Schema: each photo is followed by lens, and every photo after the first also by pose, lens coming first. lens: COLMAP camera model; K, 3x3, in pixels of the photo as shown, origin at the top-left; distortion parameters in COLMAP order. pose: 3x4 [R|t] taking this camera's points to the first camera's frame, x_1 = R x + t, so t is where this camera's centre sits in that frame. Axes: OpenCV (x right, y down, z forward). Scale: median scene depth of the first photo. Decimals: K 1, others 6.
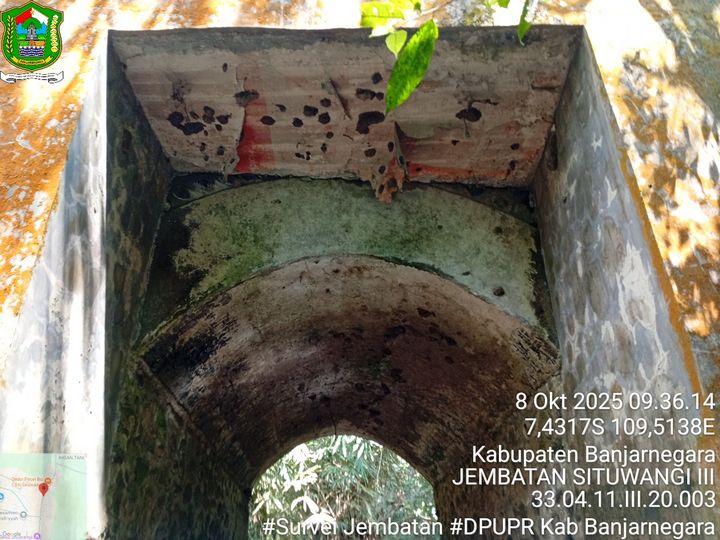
lens RADIAL K [[543.5, 0, 356.1], [0, 543.5, 270.6], [0, 0, 1]] dist [0.087393, -0.179829]
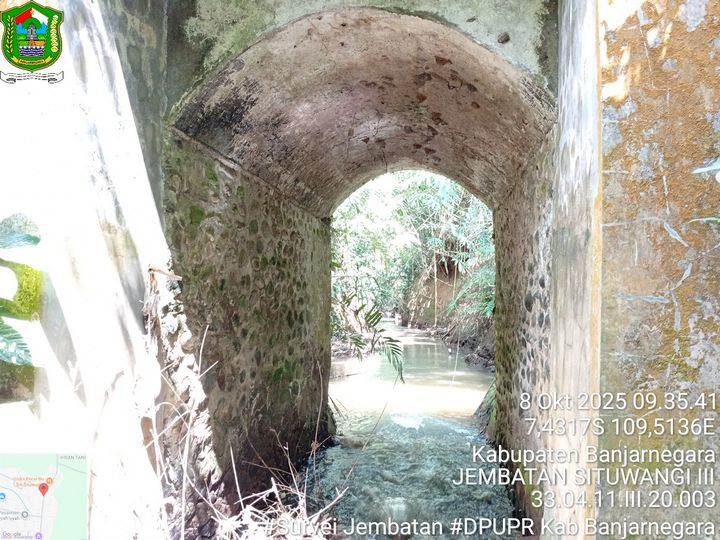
lens RADIAL K [[545.6, 0, 360.0], [0, 545.6, 270.0], [0, 0, 1]] dist [0.076041, -0.191417]
pose [[0.980679, 0.008424, -0.195444, 0.198966], [0.085192, 0.880971, 0.465438, -0.071750], [0.176102, -0.473095, 0.863232, -0.073134]]
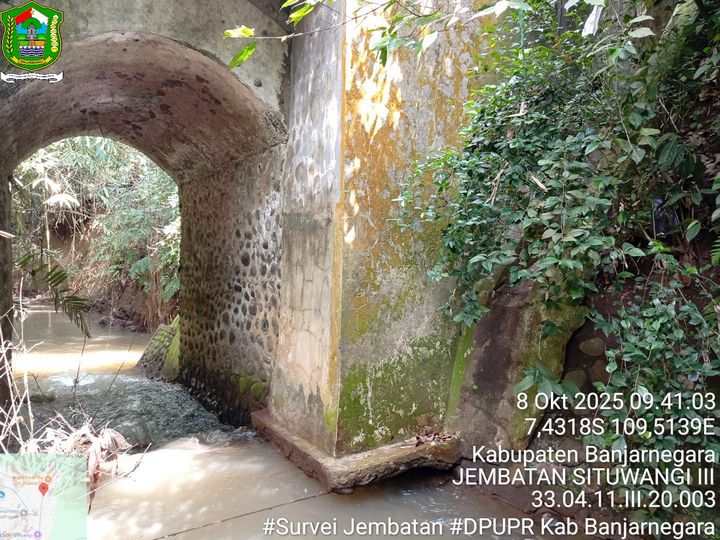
lens RADIAL K [[543.5, 0, 356.1], [0, 543.5, 270.6], [0, 0, 1]] dist [0.087393, -0.179829]
pose [[0.883810, 0.007709, 0.467783, -0.182117], [-0.252874, 0.849097, 0.463777, -0.272484], [-0.393618, -0.528181, 0.752389, -0.452935]]
